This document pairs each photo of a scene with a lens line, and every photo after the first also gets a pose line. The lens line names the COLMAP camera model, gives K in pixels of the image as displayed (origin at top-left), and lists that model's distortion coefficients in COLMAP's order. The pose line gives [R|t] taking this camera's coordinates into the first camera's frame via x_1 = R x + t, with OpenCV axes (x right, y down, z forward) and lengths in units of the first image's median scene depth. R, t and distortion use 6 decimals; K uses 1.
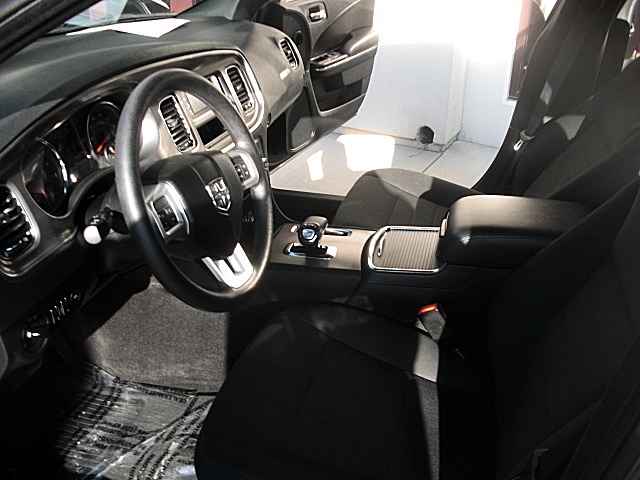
lens RADIAL K [[665.1, 0, 320.0], [0, 665.1, 240.0], [0, 0, 1]] dist [-0.136902, 0.008920]
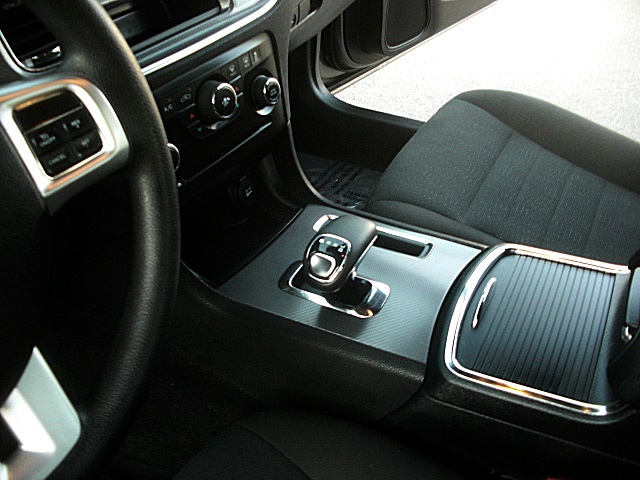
lens RADIAL K [[665.1, 0, 320.0], [0, 665.1, 240.0], [0, 0, 1]] dist [-0.136902, 0.008920]
pose [[0.973299, 0.117902, -0.196948, 0.063163], [-0.080771, 0.979046, 0.186936, -0.101195], [0.214861, -0.166036, 0.962427, 0.519772]]
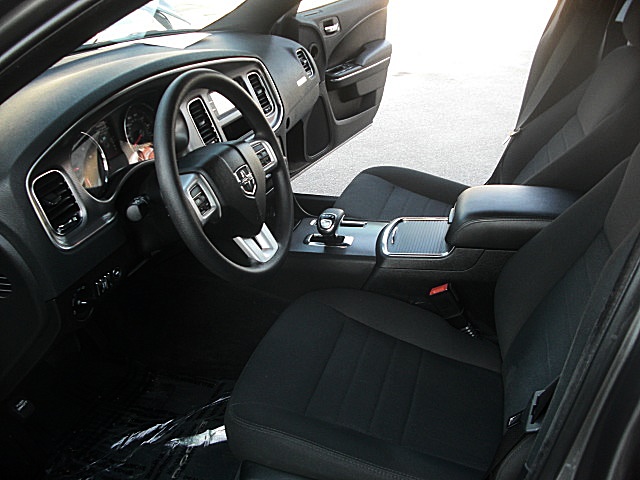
lens RADIAL K [[676.1, 0, 320.0], [0, 676.1, 240.0], [0, 0, 1]] dist [-0.135153, 0.003357]
pose [[0.999383, -0.019614, -0.029148, 0.003491], [0.018554, 0.999172, -0.036195, 0.052334], [0.029834, 0.035632, 0.998920, -0.087926]]
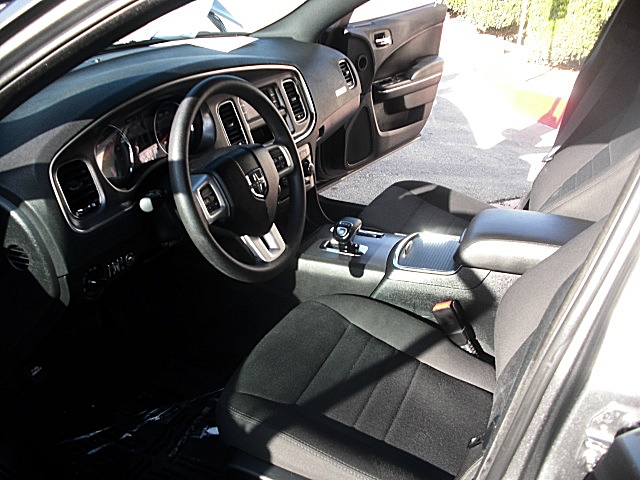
lens RADIAL K [[676.1, 0, 320.0], [0, 676.1, 240.0], [0, 0, 1]] dist [-0.135153, 0.003357]
pose [[0.989879, 0.077399, -0.118945, 0.076674], [-0.082533, 0.995831, -0.038856, 0.048525], [0.115442, 0.048280, 0.992140, -0.122751]]
